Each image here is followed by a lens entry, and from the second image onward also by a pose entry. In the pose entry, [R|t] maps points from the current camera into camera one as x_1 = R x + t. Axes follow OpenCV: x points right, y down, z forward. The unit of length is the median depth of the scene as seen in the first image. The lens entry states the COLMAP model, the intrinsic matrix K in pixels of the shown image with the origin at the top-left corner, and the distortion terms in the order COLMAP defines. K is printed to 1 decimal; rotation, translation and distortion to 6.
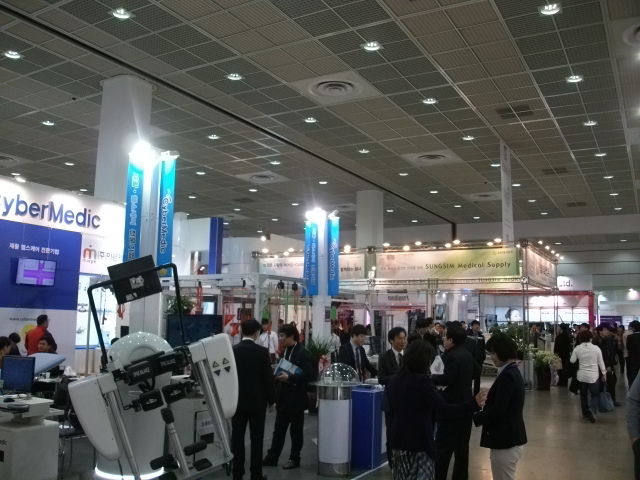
lens RADIAL K [[602.4, 0, 320.0], [0, 602.4, 240.0], [0, 0, 1]] dist [-0.050280, -0.007032]
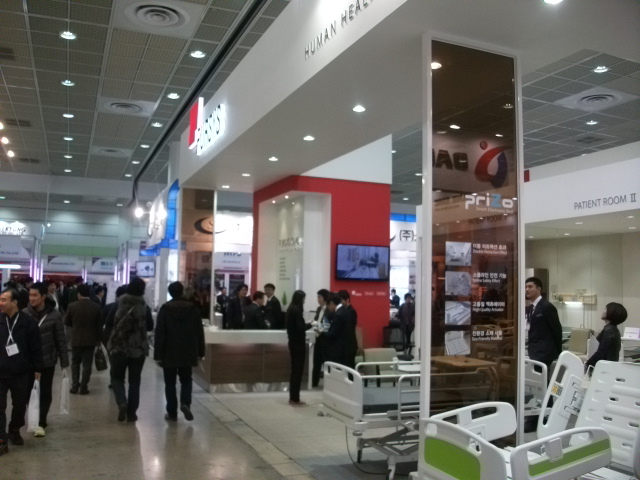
lens RADIAL K [[602.4, 0, 320.0], [0, 602.4, 240.0], [0, 0, 1]] dist [-0.050280, -0.007032]
pose [[0.609542, 0.041407, 0.791672, -0.345690], [-0.096334, 0.995103, 0.022125, 0.017007], [-0.786879, -0.089751, 0.610546, 0.185277]]
